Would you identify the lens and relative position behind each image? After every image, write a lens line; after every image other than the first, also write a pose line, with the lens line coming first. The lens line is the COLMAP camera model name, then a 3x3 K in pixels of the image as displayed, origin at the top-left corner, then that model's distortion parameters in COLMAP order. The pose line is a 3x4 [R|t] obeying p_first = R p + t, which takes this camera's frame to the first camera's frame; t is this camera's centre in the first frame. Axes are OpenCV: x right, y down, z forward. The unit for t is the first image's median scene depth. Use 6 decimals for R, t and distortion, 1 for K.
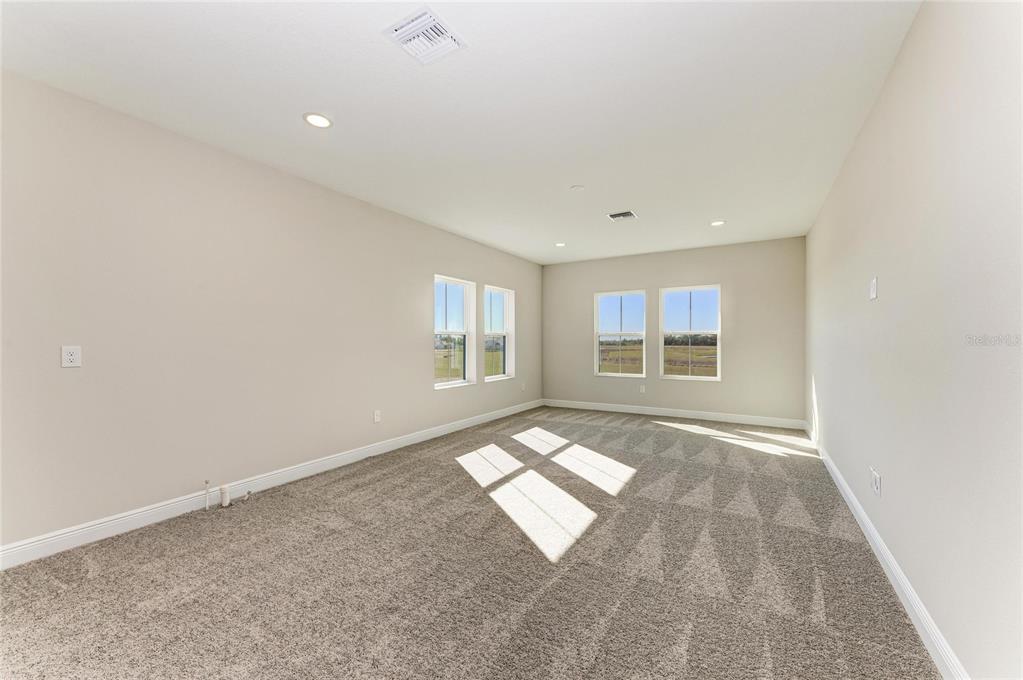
lens RADIAL K [[405.0, 0, 510.7], [0, 405.0, 337.7], [0, 0, 1]] dist [0.012514, -0.000208]
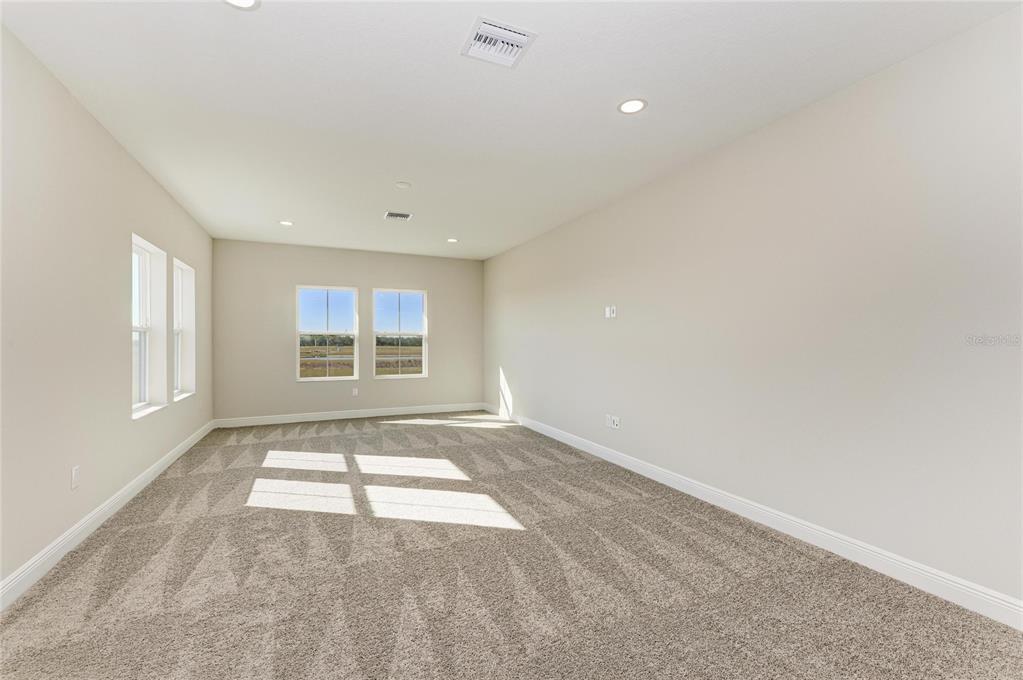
lens RADIAL K [[445.1, 0, 511.0], [0, 445.1, 344.8], [0, 0, 1]] dist [0.003556, -0.000304]
pose [[0.556066, -0.005268, 0.831122, -0.373322], [-0.009223, 0.999879, 0.012509, -0.000648], [-0.831087, -0.014621, 0.555950, 0.122618]]
